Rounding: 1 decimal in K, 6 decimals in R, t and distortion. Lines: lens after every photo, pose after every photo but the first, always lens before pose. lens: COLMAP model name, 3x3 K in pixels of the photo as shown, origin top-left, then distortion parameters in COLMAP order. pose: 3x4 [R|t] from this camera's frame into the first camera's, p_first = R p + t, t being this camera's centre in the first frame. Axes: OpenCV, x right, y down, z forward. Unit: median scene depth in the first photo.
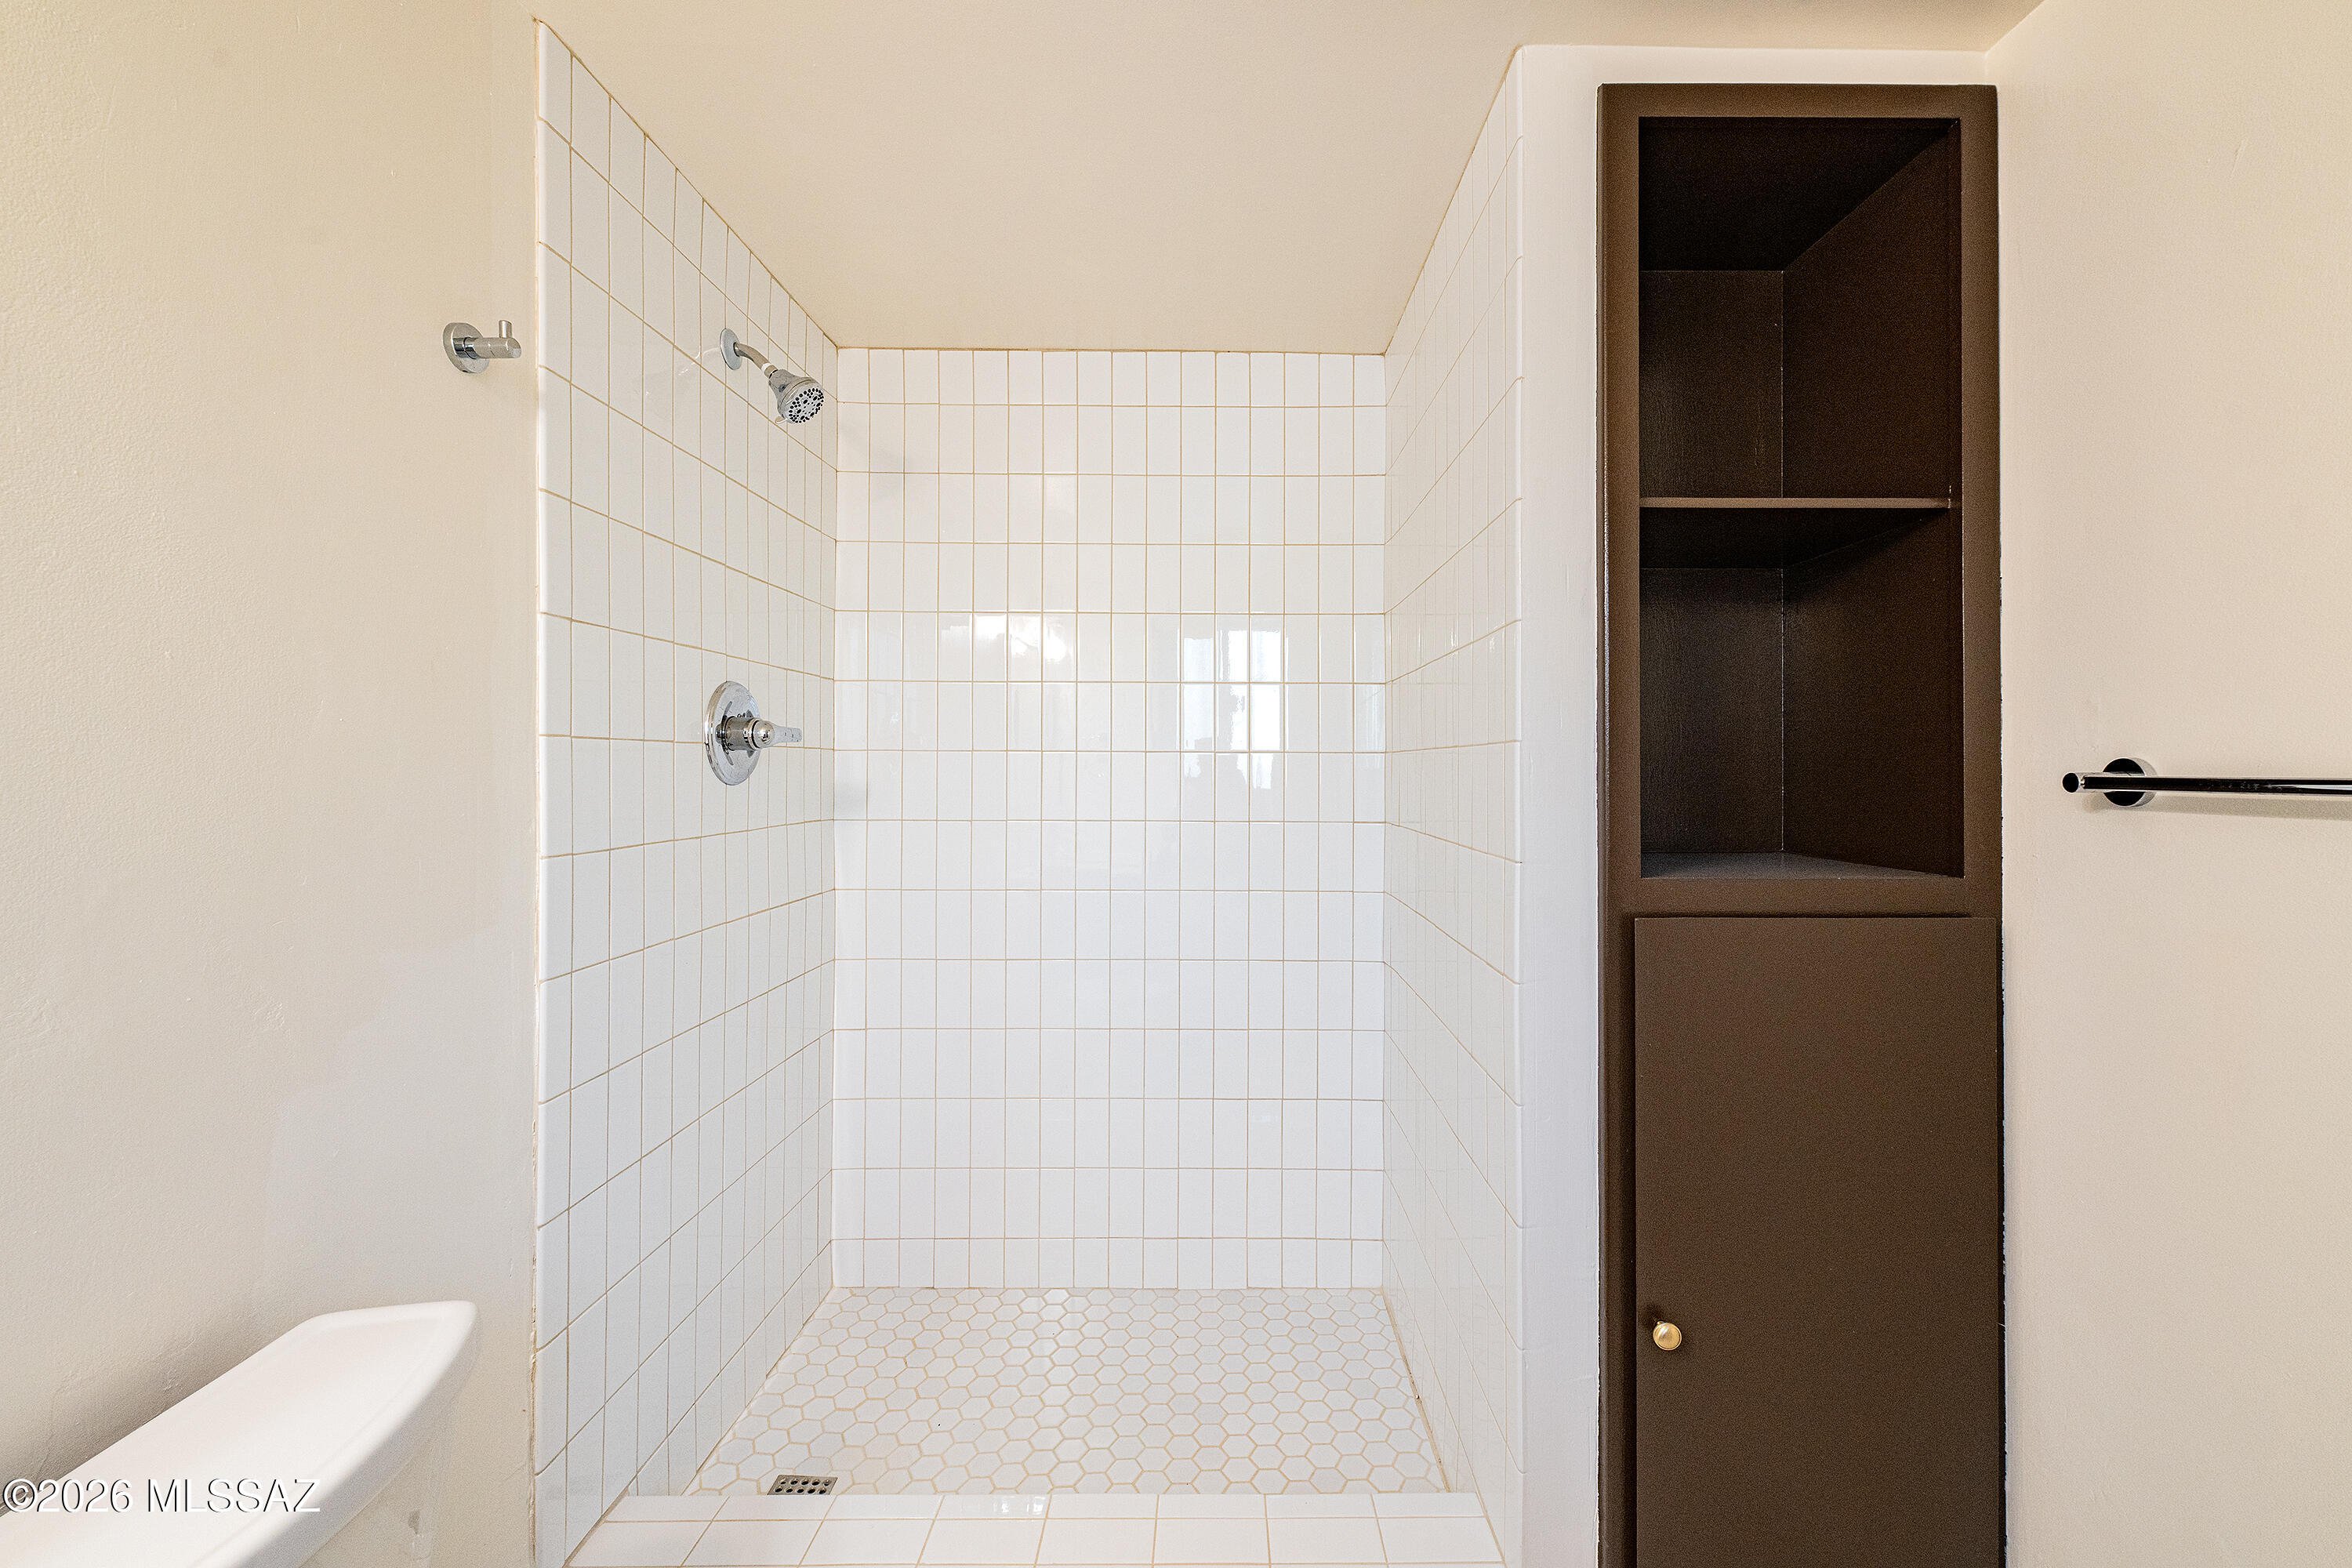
lens RADIAL K [[929.3, 0, 1213.5], [0, 929.3, 754.2], [0, 0, 1]] dist [0.000783, -0.000097]
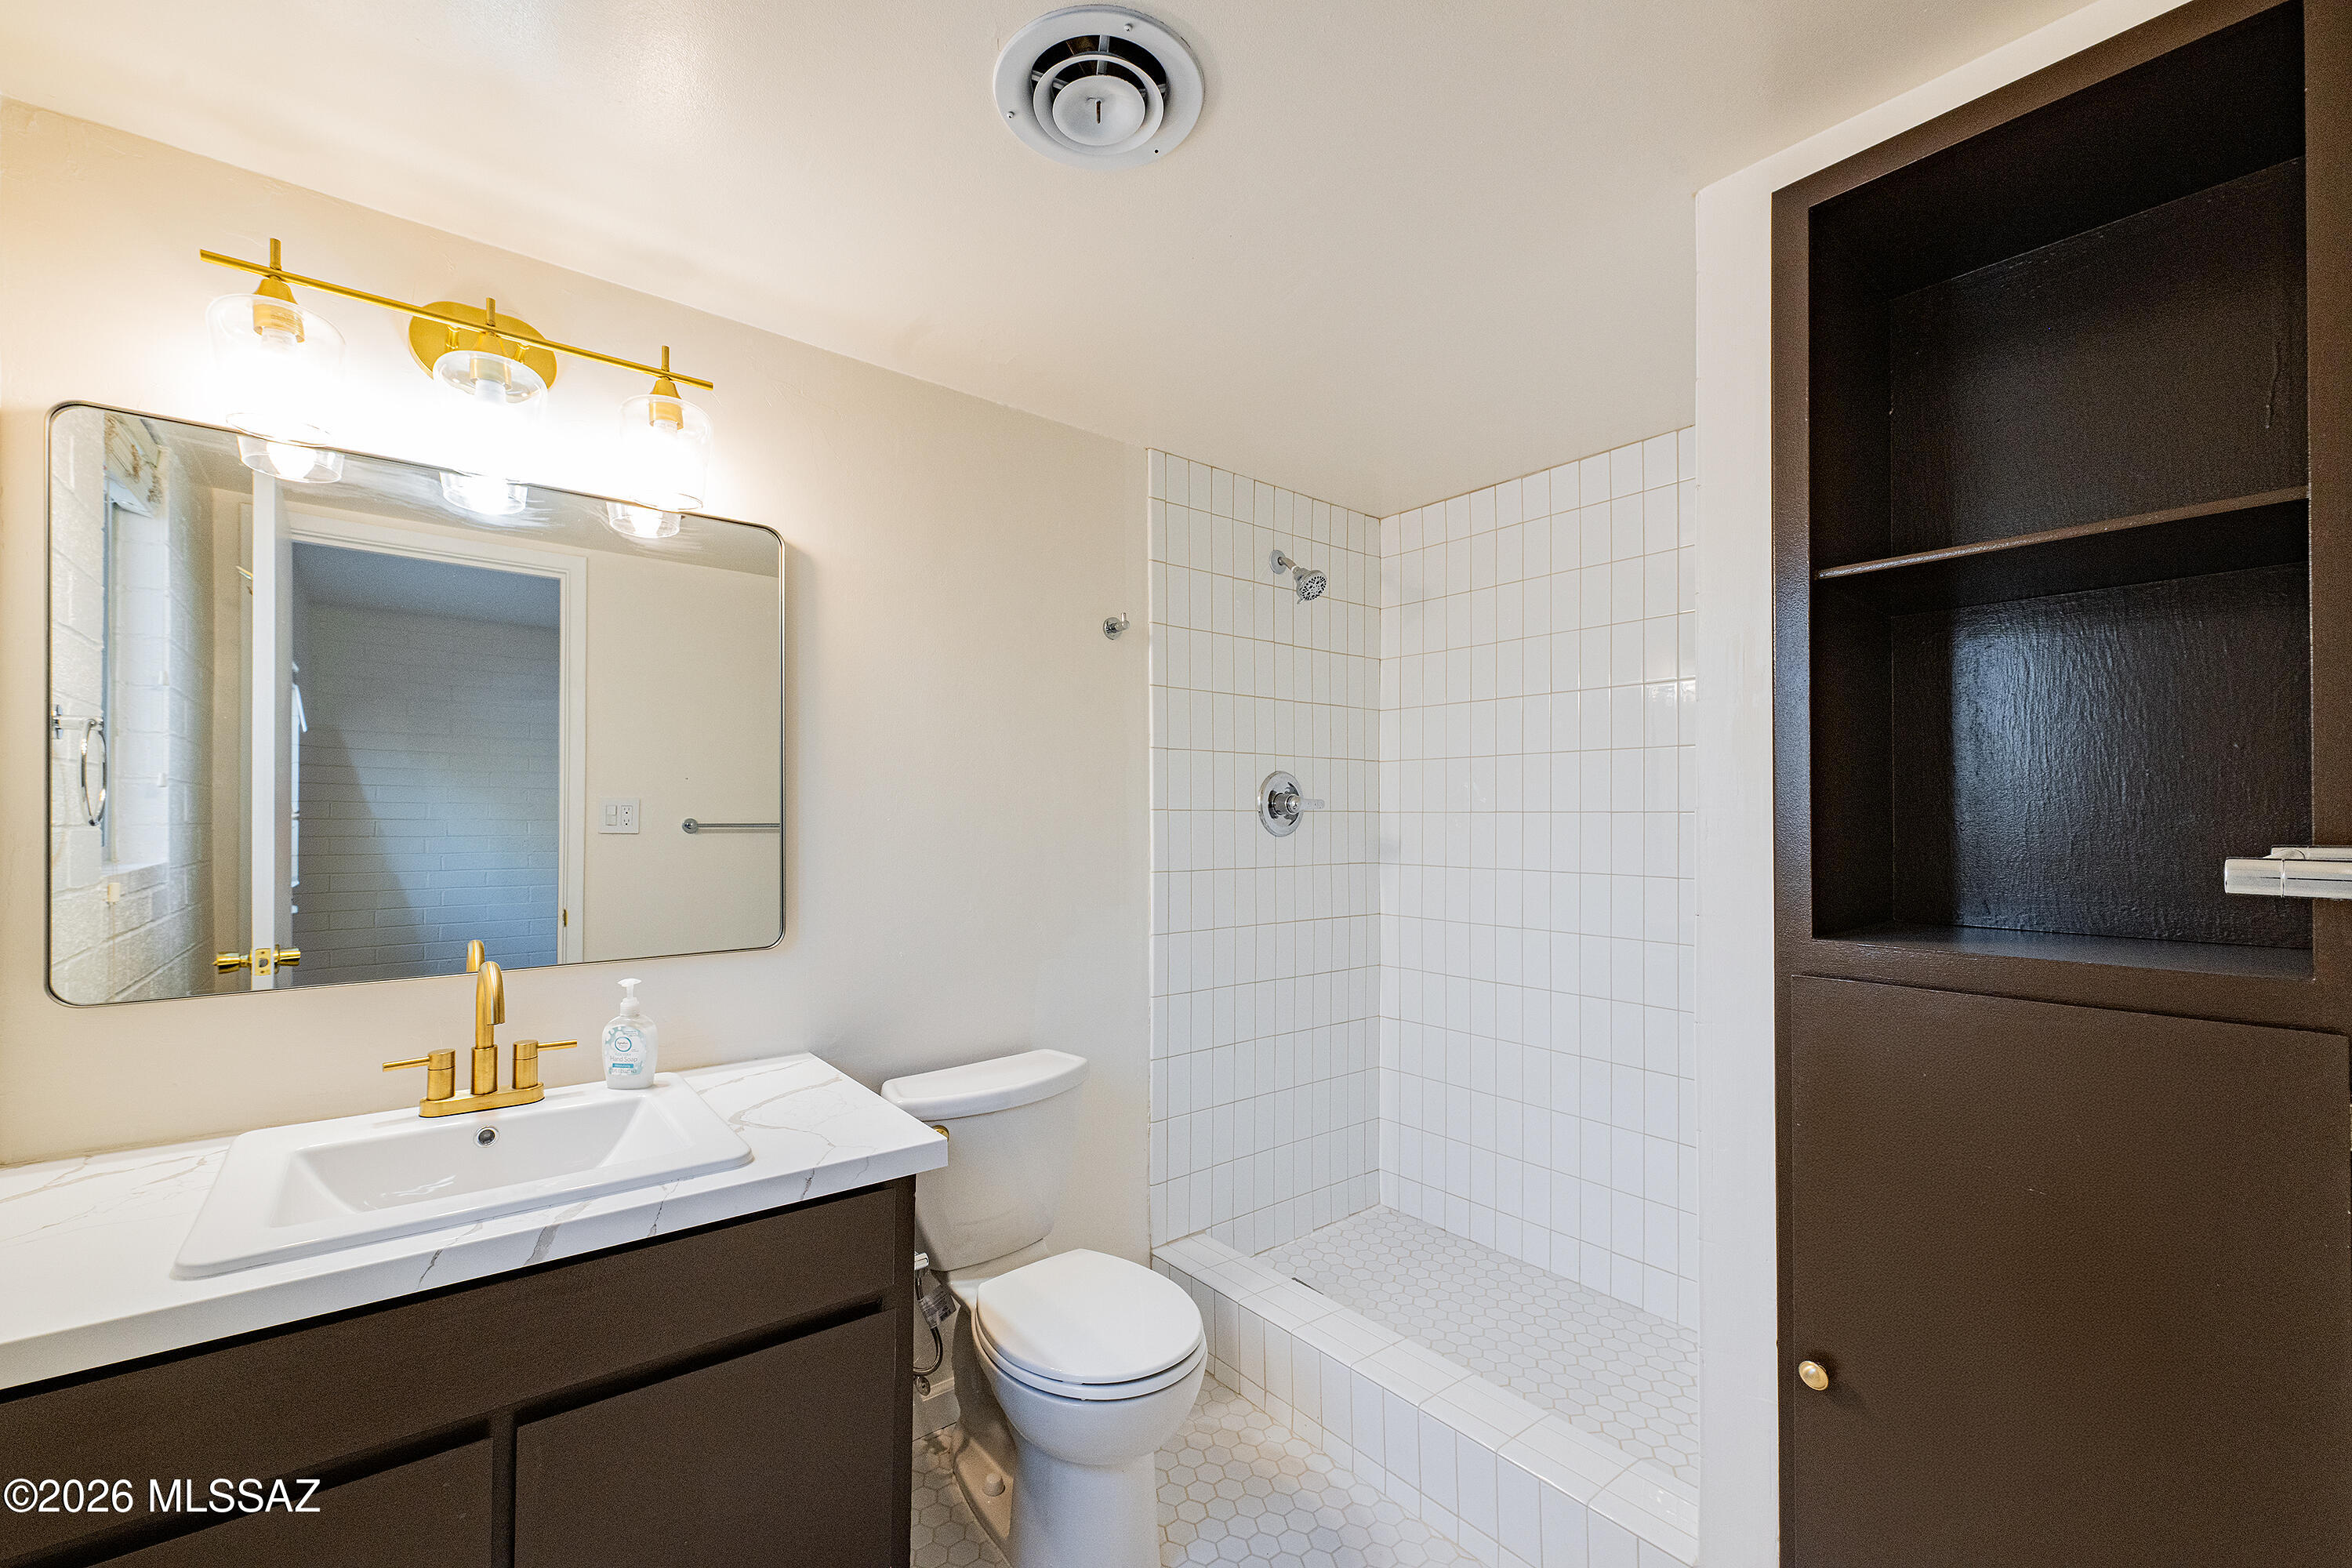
lens RADIAL K [[945.9, 0, 1116.2], [0, 945.9, 796.5], [0, 0, 1]] dist [-0.001556, -0.000165]
pose [[0.597550, -0.019254, -0.801601, 0.637196], [0.009799, 0.999812, -0.016710, -0.012521], [0.801772, 0.002131, 0.597626, -0.194186]]
